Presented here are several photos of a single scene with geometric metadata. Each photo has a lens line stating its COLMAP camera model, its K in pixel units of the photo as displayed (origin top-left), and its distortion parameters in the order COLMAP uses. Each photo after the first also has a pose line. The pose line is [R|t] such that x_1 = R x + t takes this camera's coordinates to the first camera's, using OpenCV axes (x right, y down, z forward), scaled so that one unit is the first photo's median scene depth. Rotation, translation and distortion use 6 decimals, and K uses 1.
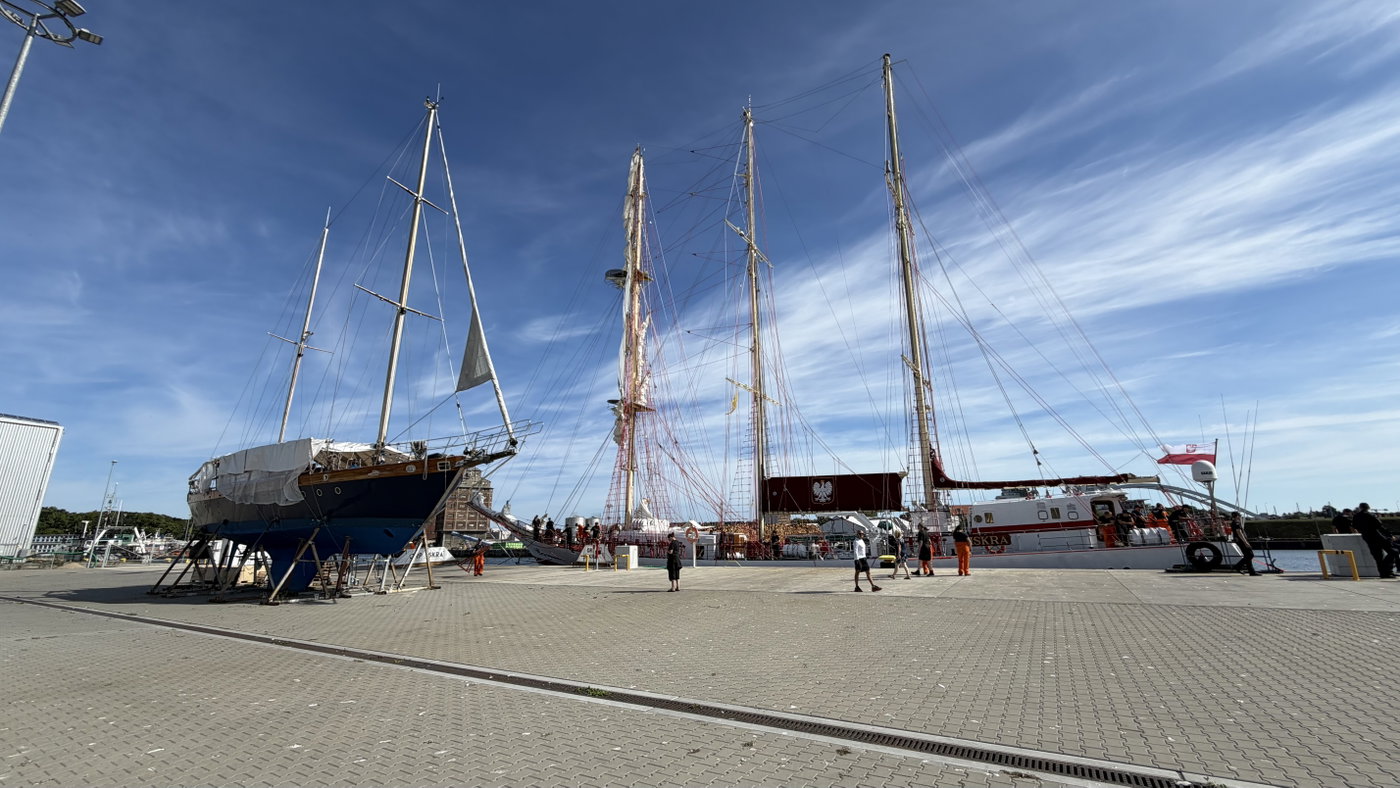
lens RADIAL K [[561.3, 0, 696.0], [0, 561.3, 391.5], [0, 0, 1]] dist [0.001802, -0.000753]
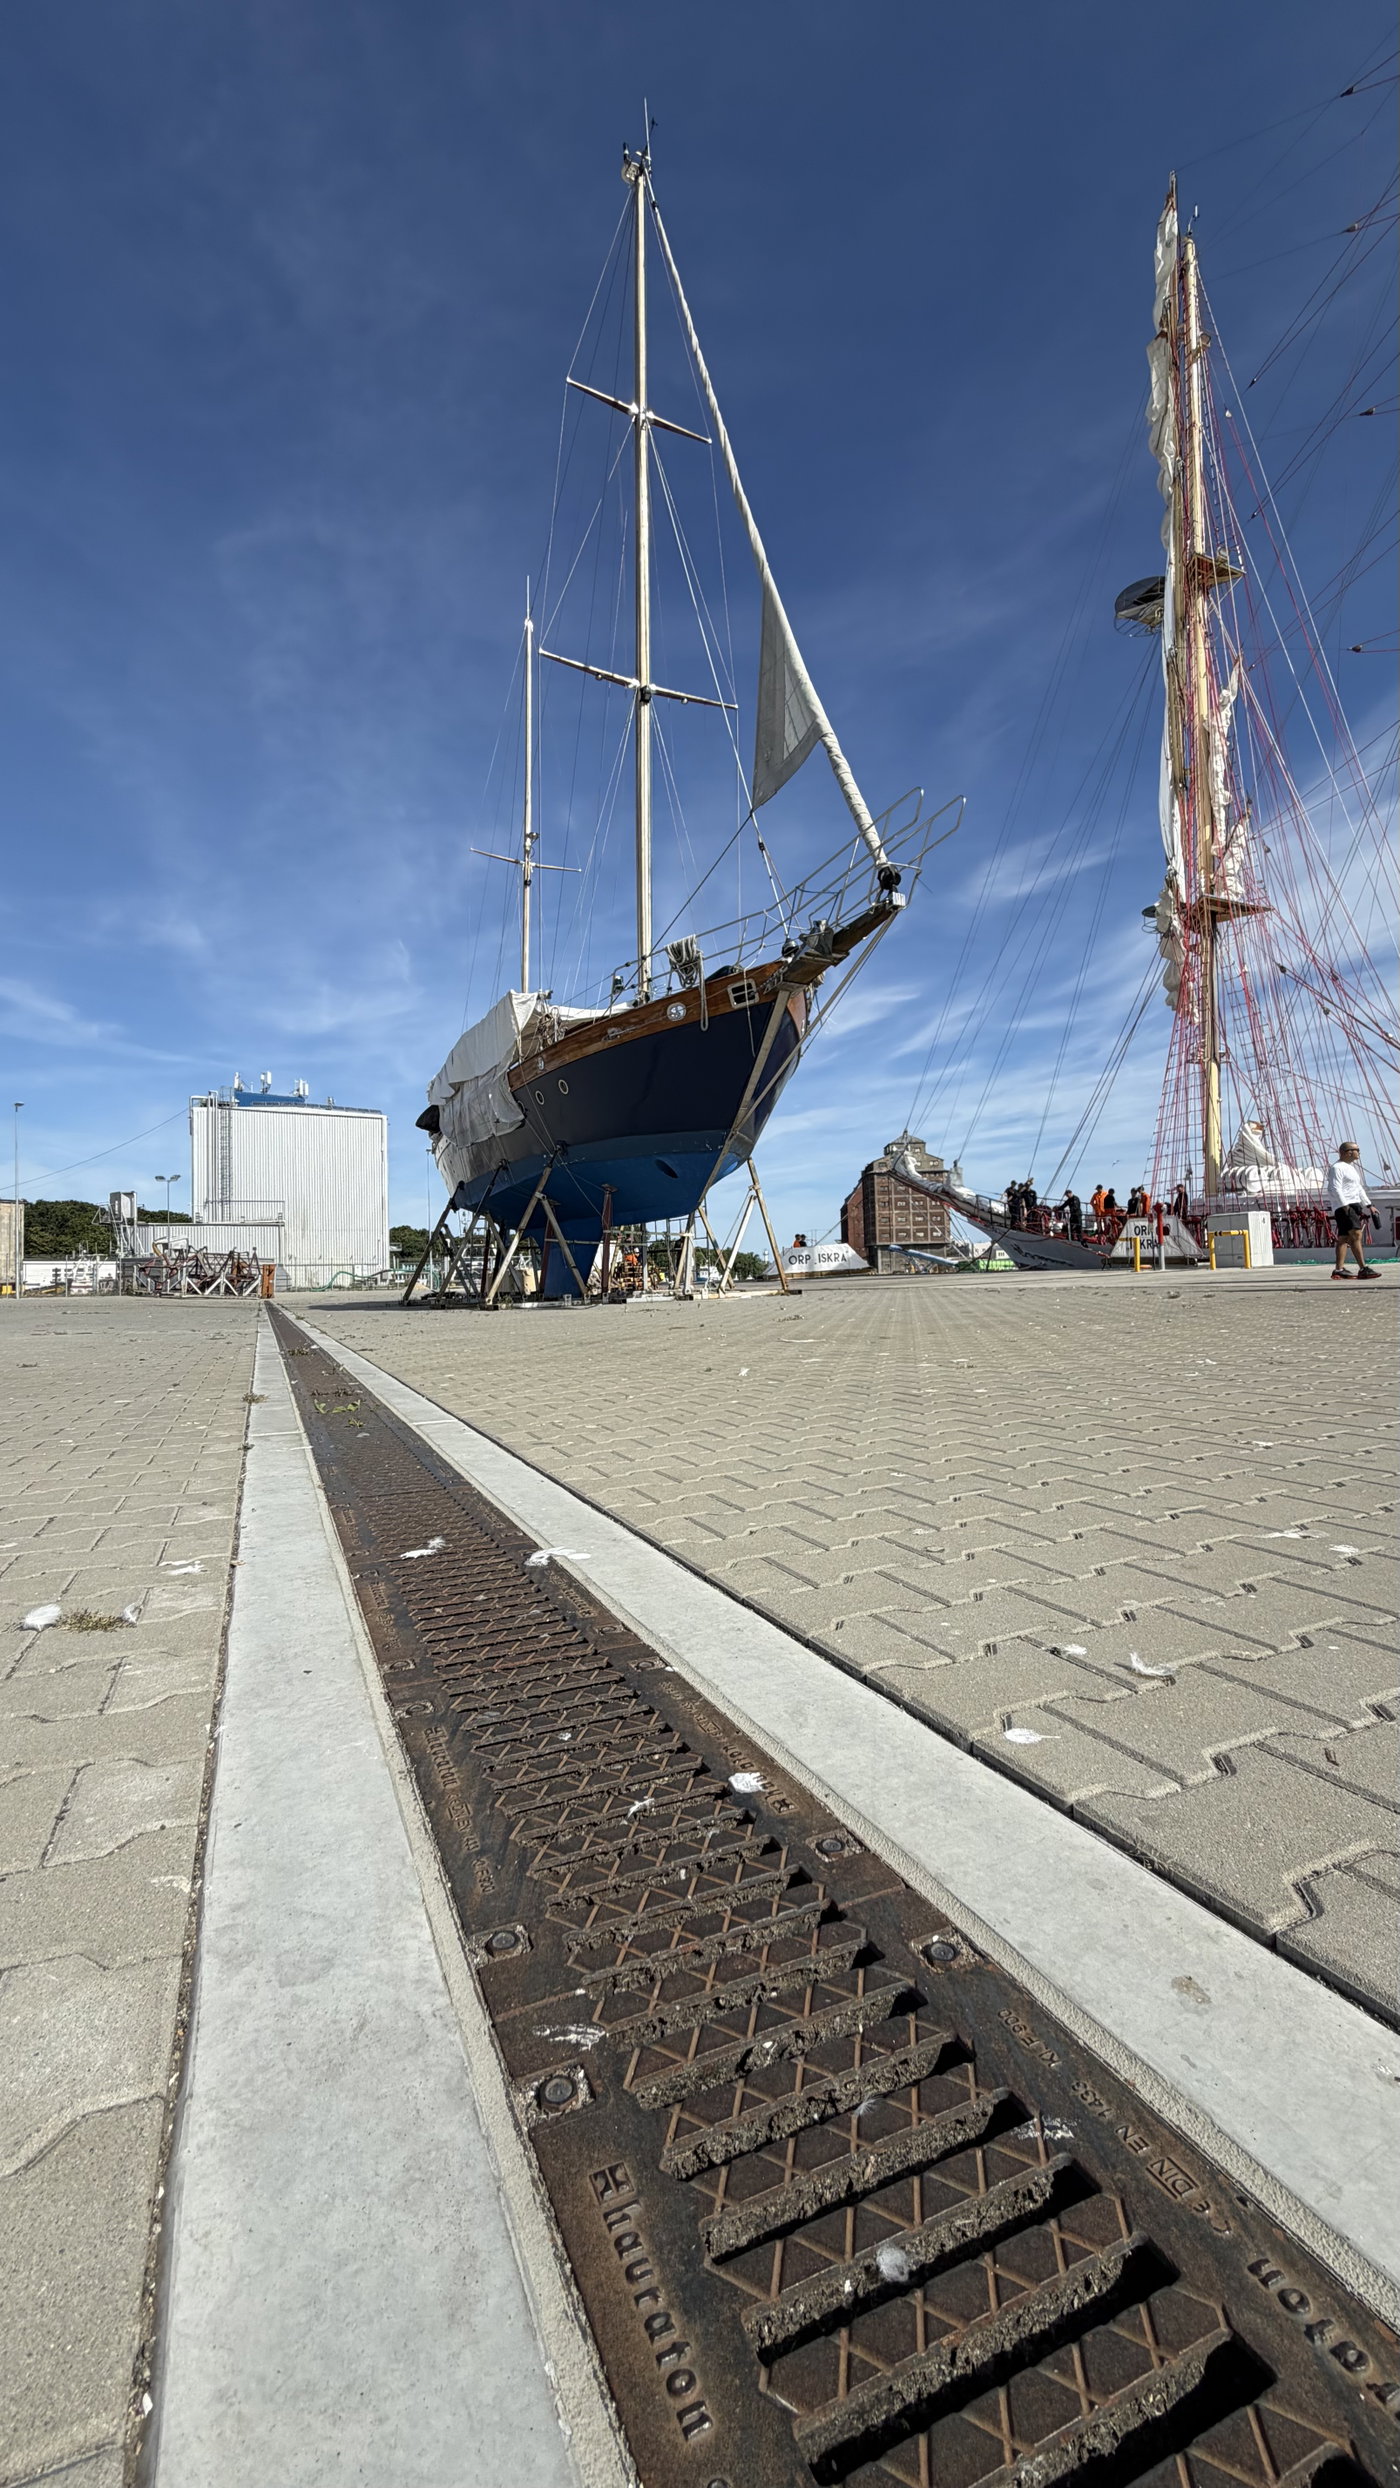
lens RADIAL K [[997.5, 0, 702.7], [0, 997.5, 1234.0], [0, 0, 1]] dist [0.001802, -0.000753]
pose [[0.830027, -0.036381, -0.556536, -0.033742], [0.162309, 0.970436, 0.178632, 0.075190], [0.533584, -0.238600, 0.811393, 0.157932]]
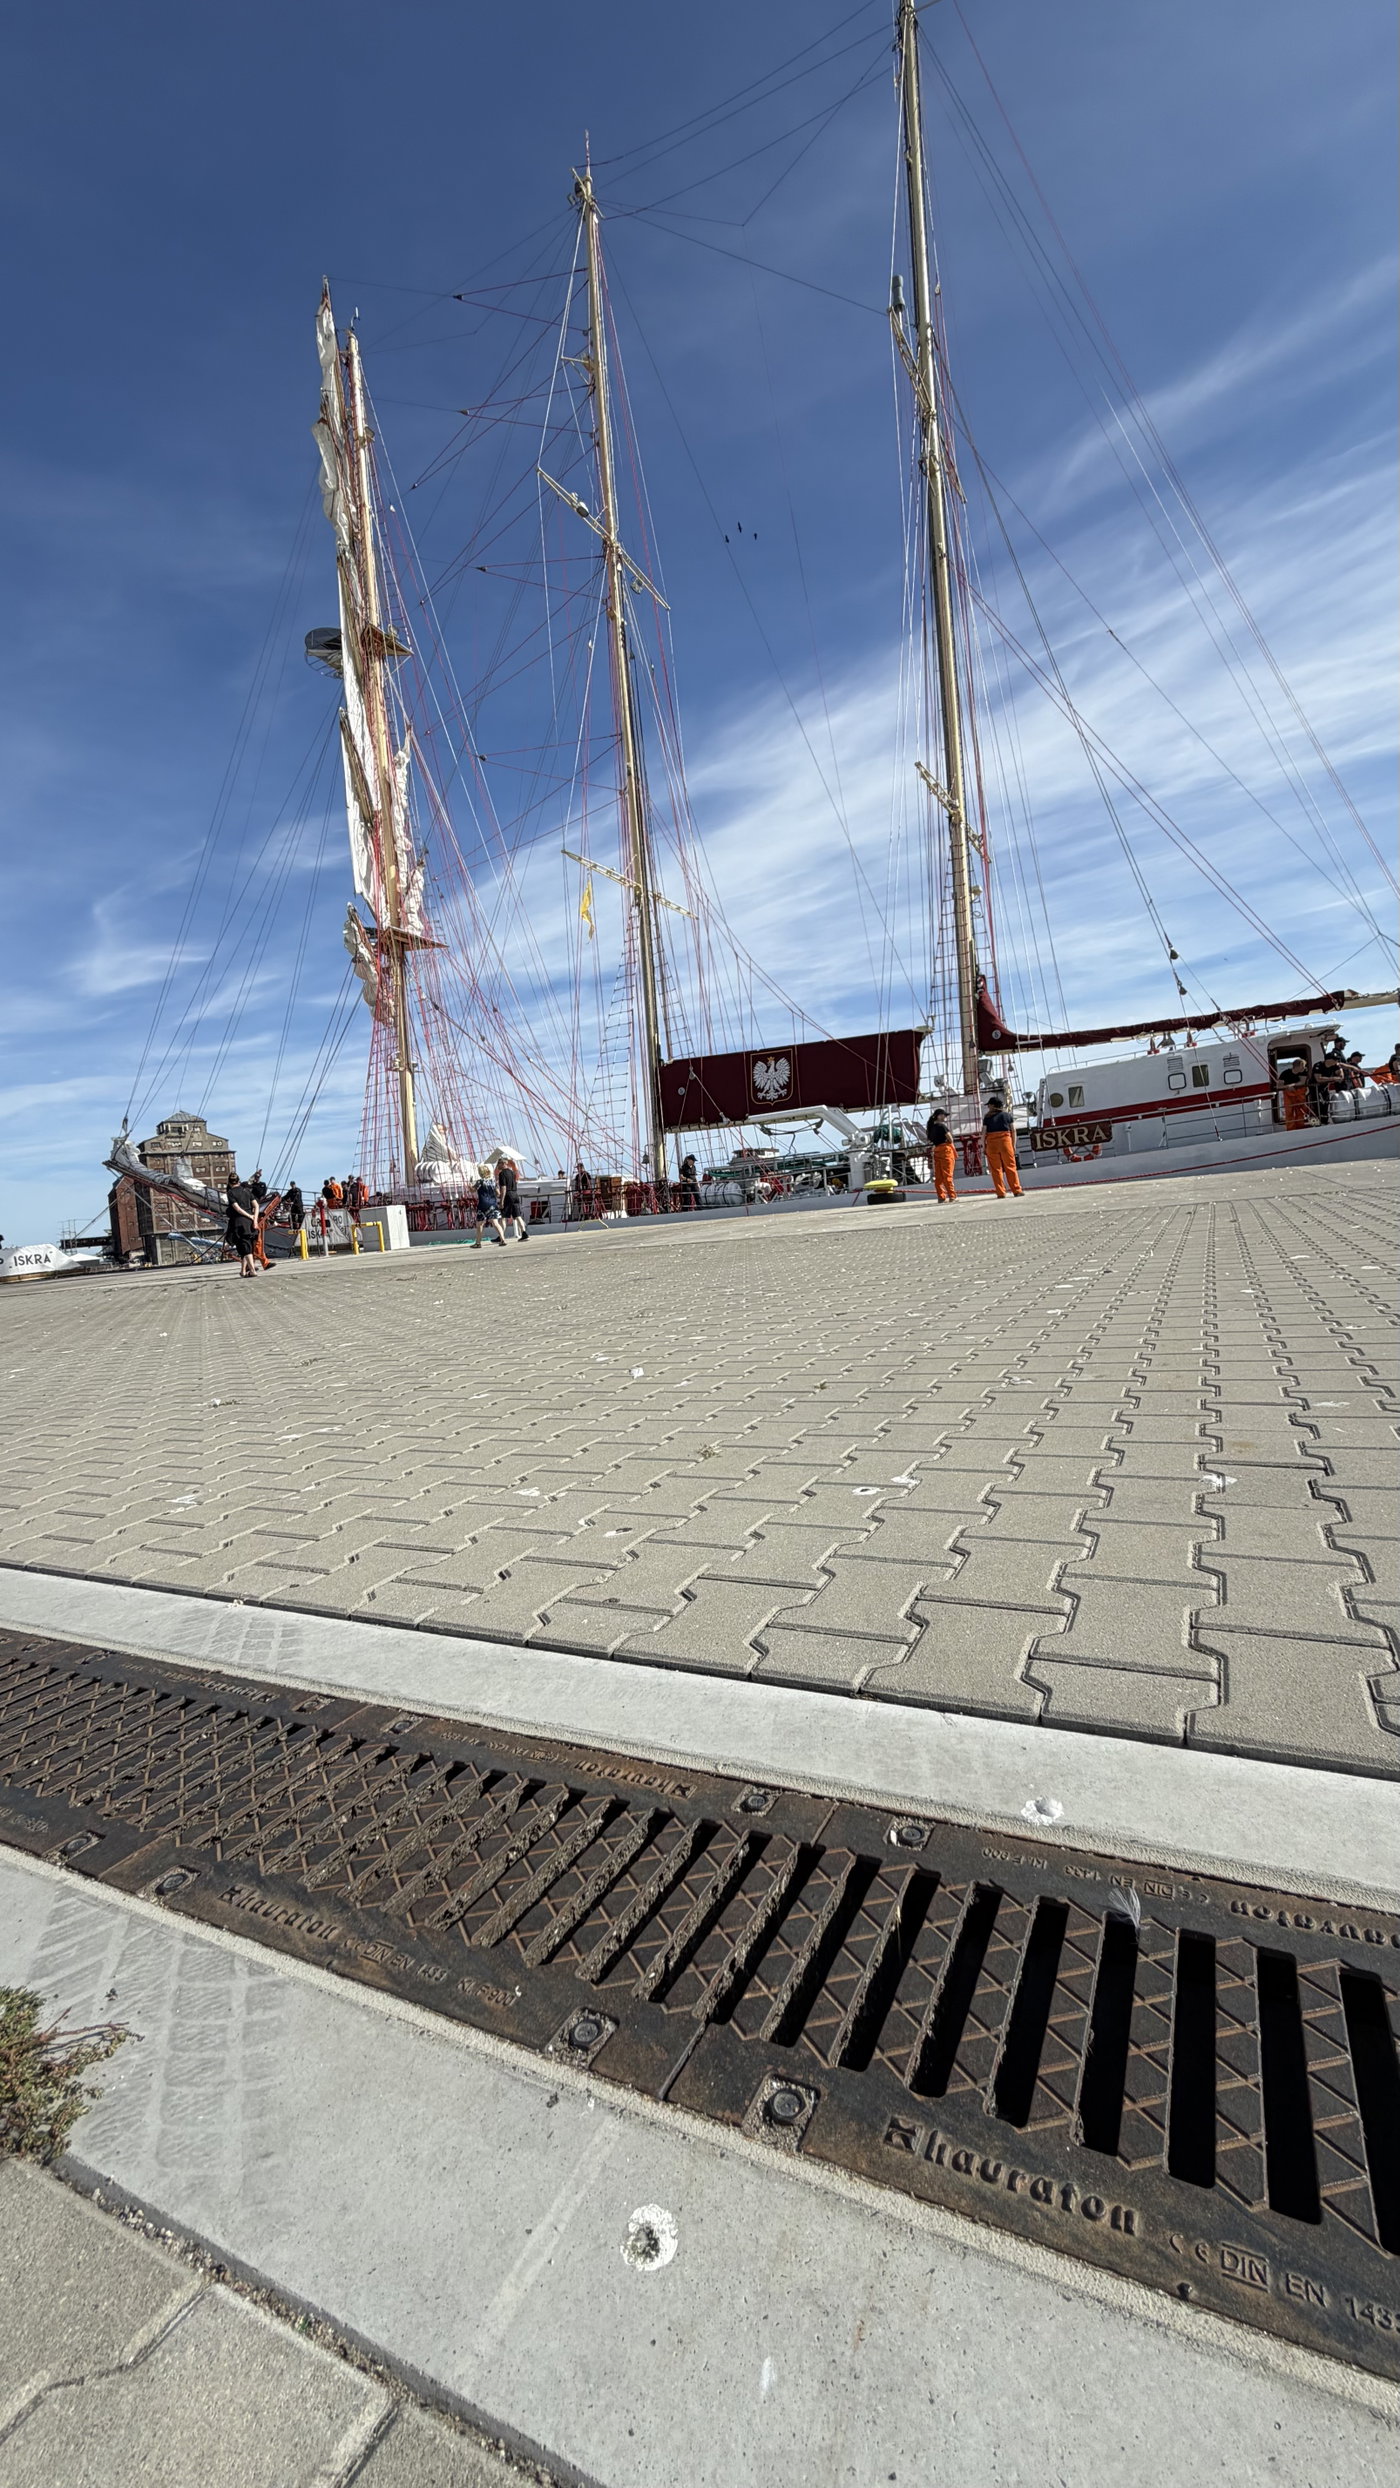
lens RADIAL K [[997.5, 0, 705.2], [0, 997.5, 1234.1], [0, 0, 1]] dist [0.001802, -0.000753]
pose [[0.994440, -0.075633, 0.073268, 0.075633], [0.052864, 0.960327, 0.273820, 0.053733], [-0.091071, -0.268424, 0.958986, 0.087967]]
